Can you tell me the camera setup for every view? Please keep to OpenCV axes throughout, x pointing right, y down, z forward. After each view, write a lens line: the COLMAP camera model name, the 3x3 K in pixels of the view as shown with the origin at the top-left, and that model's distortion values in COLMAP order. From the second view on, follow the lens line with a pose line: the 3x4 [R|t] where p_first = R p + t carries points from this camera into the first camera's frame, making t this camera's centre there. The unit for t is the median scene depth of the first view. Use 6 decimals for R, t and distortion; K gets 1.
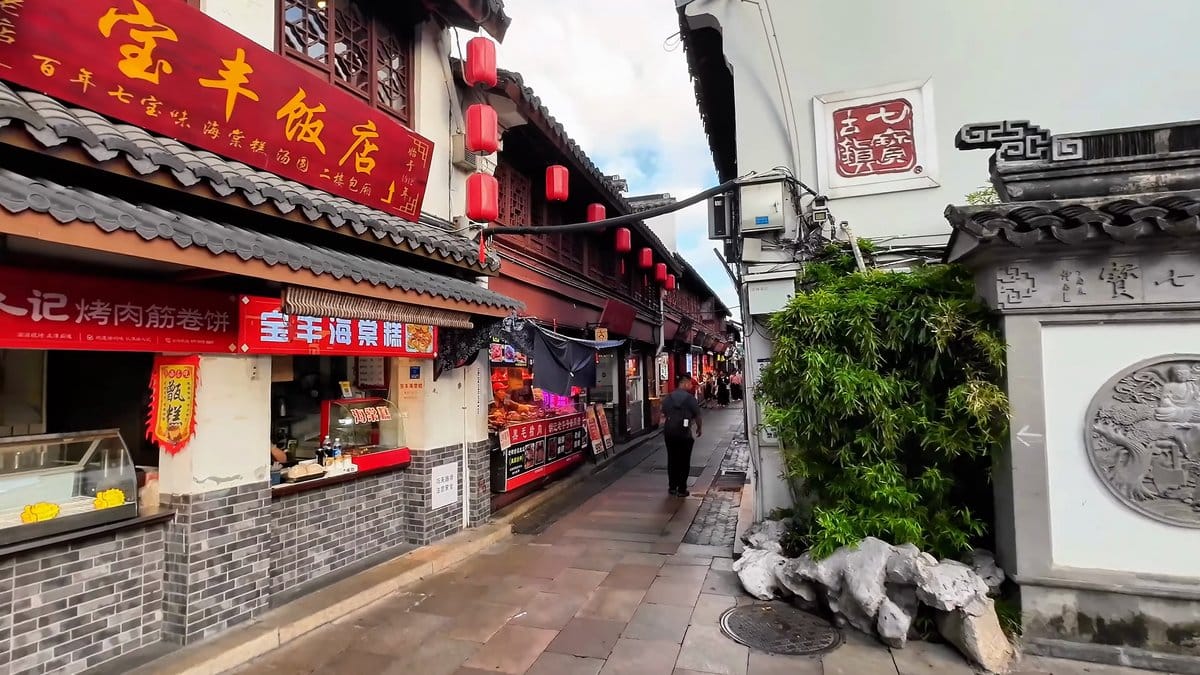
lens RADIAL K [[579.3, 0, 598.5], [0, 579.3, 340.0], [0, 0, 1]] dist [0.003605, -0.003853]
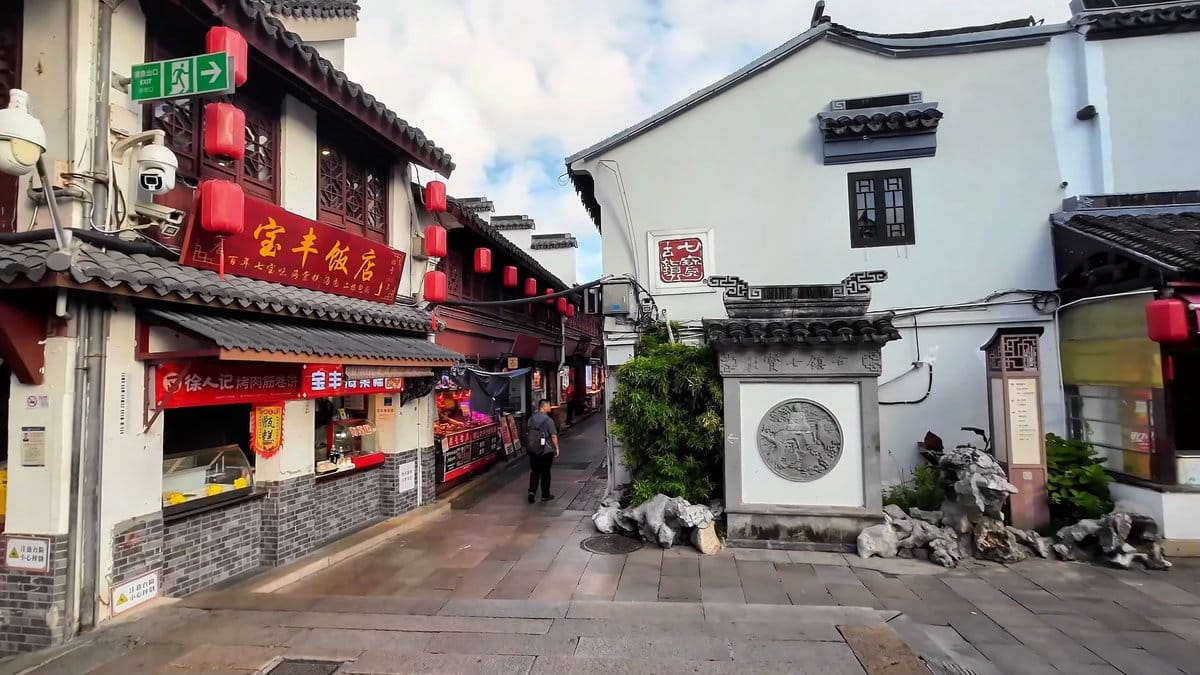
lens RADIAL K [[579.3, 0, 600.3], [0, 579.3, 341.0], [0, 0, 1]] dist [0.003605, -0.003853]
pose [[0.986950, 0.009250, 0.160758, -0.025632], [-0.009306, 0.999957, -0.000410, -0.139814], [-0.160755, -0.001092, 0.986994, -0.753182]]
